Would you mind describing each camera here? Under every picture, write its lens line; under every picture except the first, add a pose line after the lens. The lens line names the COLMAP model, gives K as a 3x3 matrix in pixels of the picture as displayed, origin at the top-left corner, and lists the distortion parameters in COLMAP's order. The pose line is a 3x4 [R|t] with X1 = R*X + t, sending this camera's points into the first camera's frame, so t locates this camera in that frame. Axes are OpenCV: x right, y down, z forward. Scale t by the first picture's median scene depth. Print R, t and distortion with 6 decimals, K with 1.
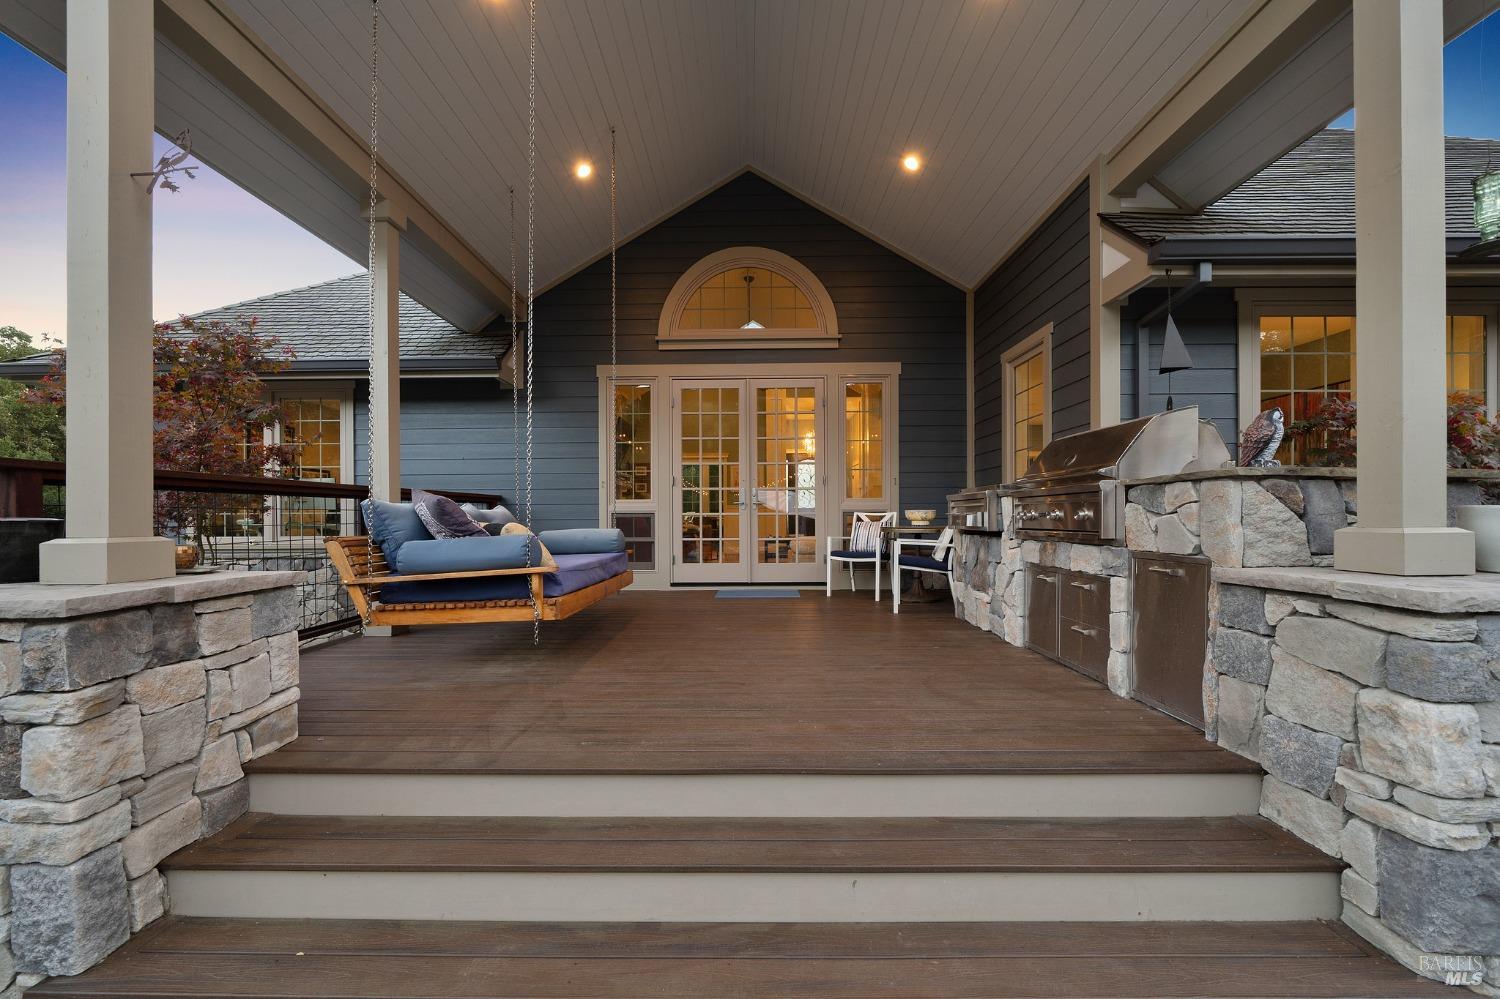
lens RADIAL K [[570.2, 0, 748.1], [0, 570.2, 508.8], [0, 0, 1]] dist [0.000224, -0.000001]
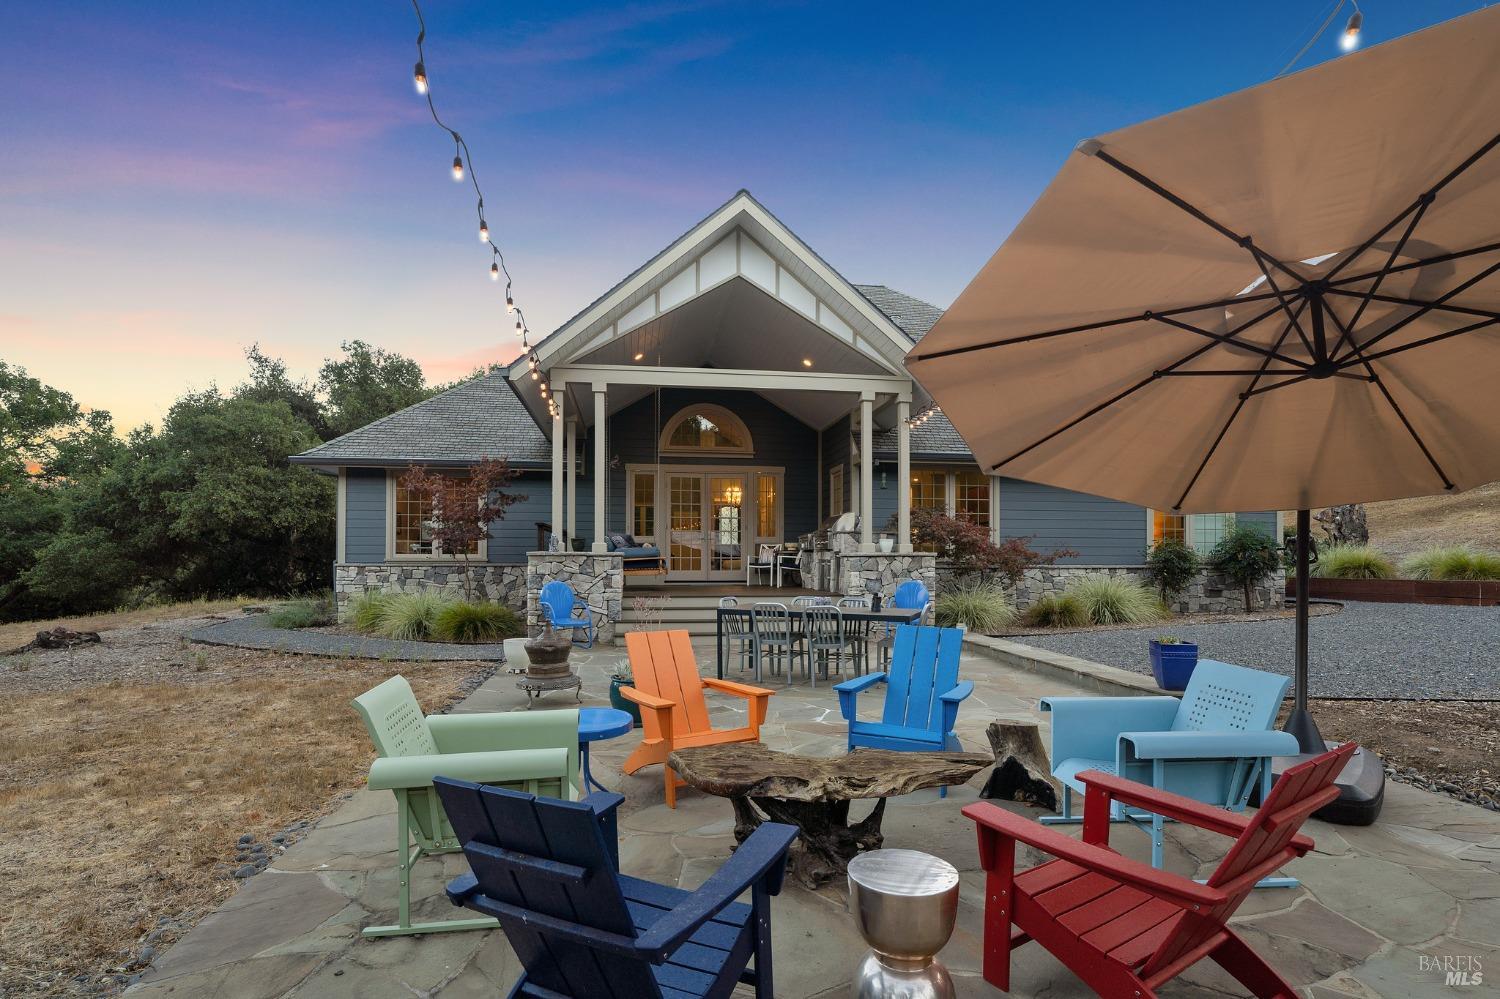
lens RADIAL K [[715.5, 0, 757.1], [0, 715.5, 553.2], [0, 0, 1]] dist [0.001972, 0.000260]
pose [[0.985612, 0.007257, 0.168866, -0.259608], [-0.008265, 0.999952, 0.005270, 0.026976], [-0.168820, -0.006590, 0.985625, -1.525324]]
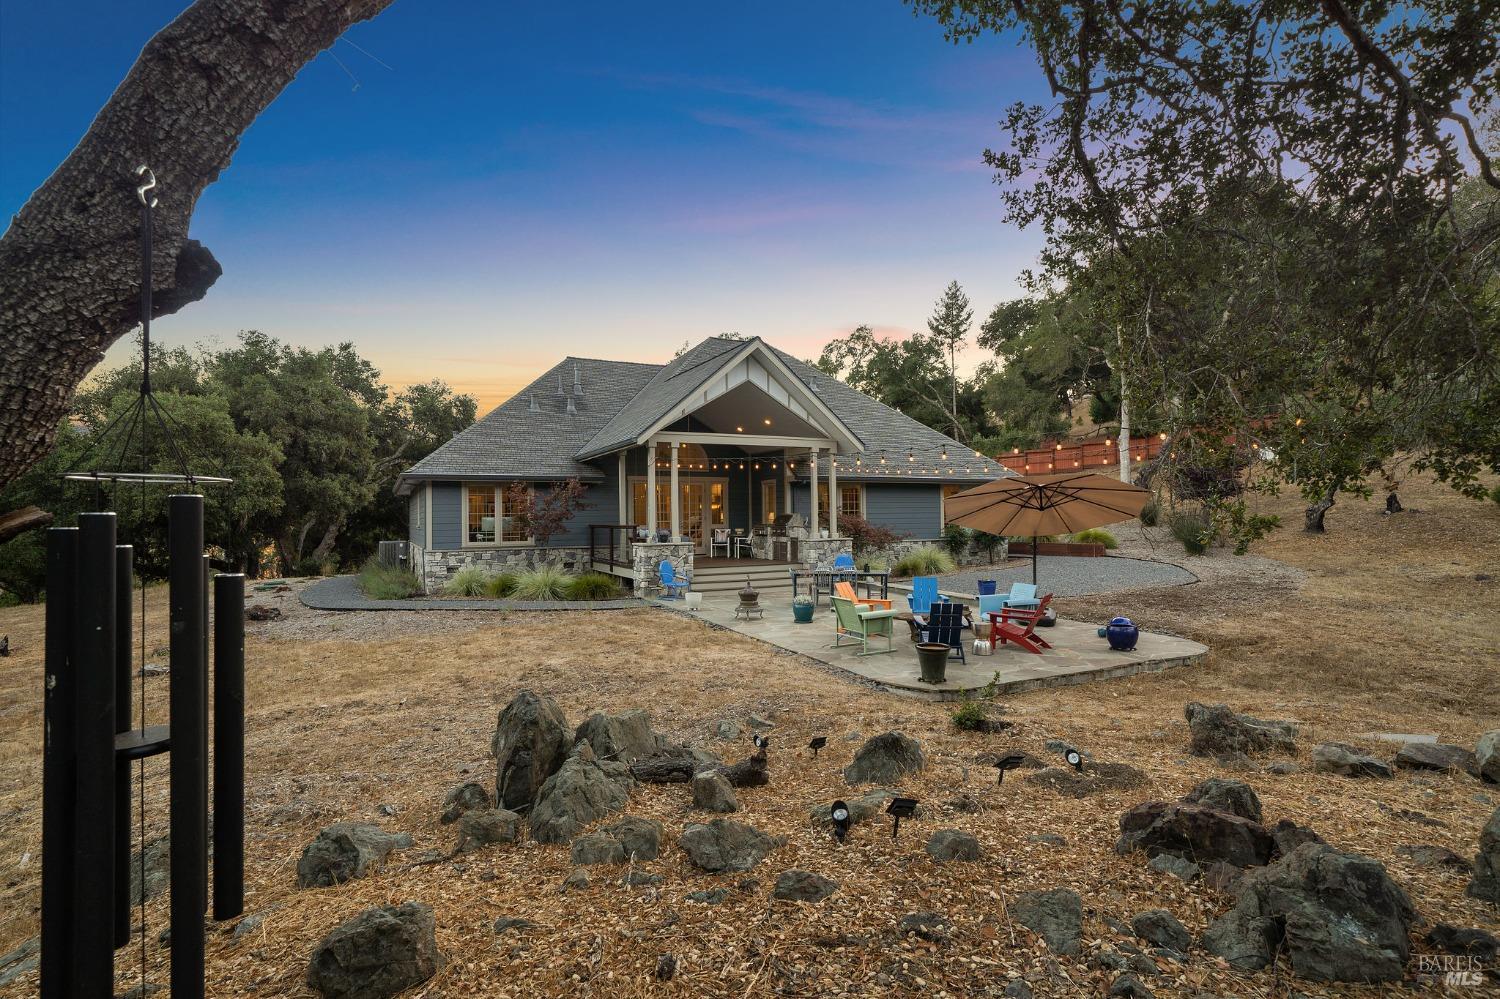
lens RADIAL K [[725.4, 0, 753.4], [0, 725.4, 500.9], [0, 0, 1]] dist [0.004528, 0.000114]
pose [[0.878966, 0.005009, 0.476858, -1.531850], [0.000231, 0.999940, -0.010928, -0.105673], [-0.476884, 0.009715, 0.878912, -2.553923]]
